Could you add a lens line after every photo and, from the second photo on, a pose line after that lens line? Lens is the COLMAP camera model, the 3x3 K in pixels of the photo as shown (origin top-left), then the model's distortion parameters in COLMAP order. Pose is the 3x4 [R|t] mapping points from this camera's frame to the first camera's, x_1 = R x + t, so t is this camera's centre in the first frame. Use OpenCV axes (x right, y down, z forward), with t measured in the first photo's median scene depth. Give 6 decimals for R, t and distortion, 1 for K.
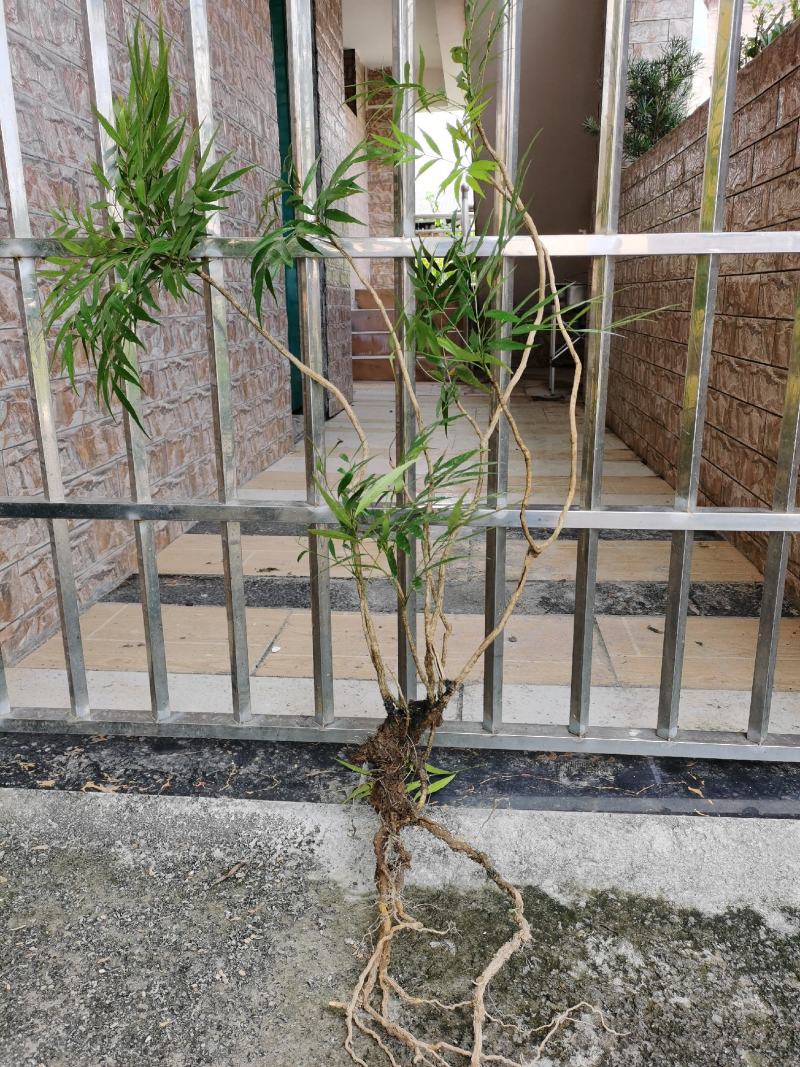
lens RADIAL K [[822.9, 0, 406.1], [0, 822.9, 527.6], [0, 0, 1]] dist [0.046311, -0.052455]
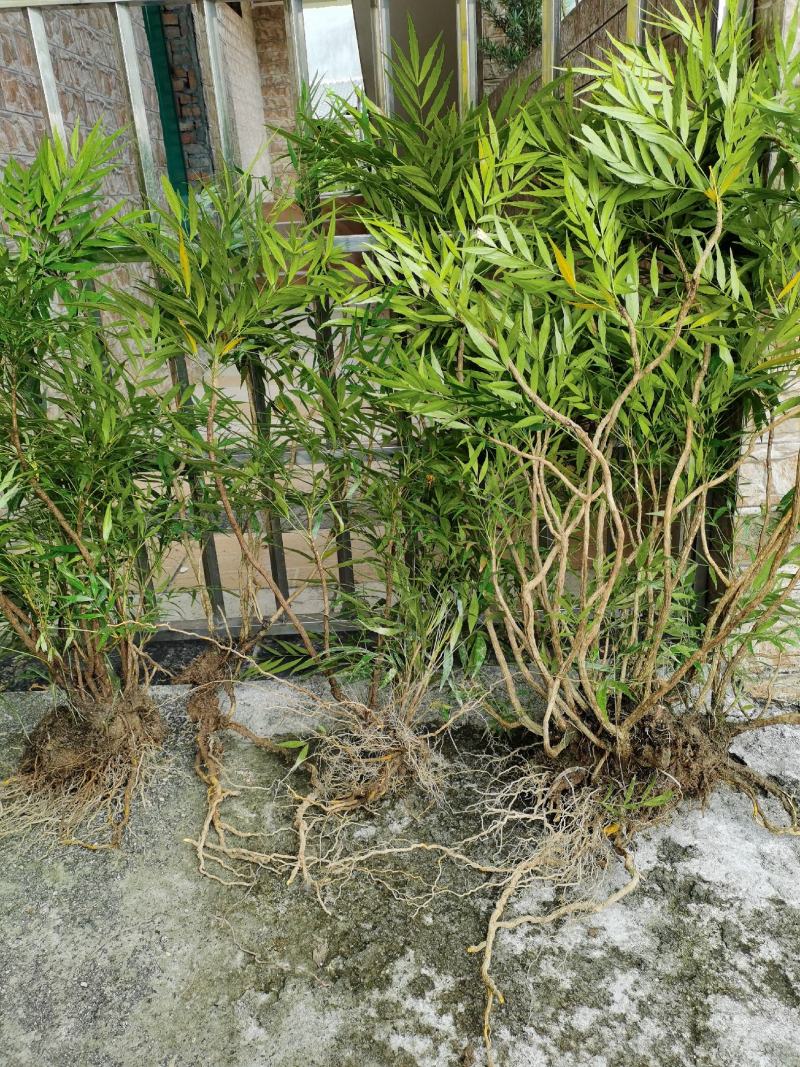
lens RADIAL K [[822.9, 0, 397.5], [0, 822.9, 540.4], [0, 0, 1]] dist [0.046311, -0.052455]
pose [[0.995264, -0.076248, 0.060304, 0.109610], [0.068342, 0.989956, 0.123763, -0.027566], [-0.069135, -0.119055, 0.990478, -0.263271]]
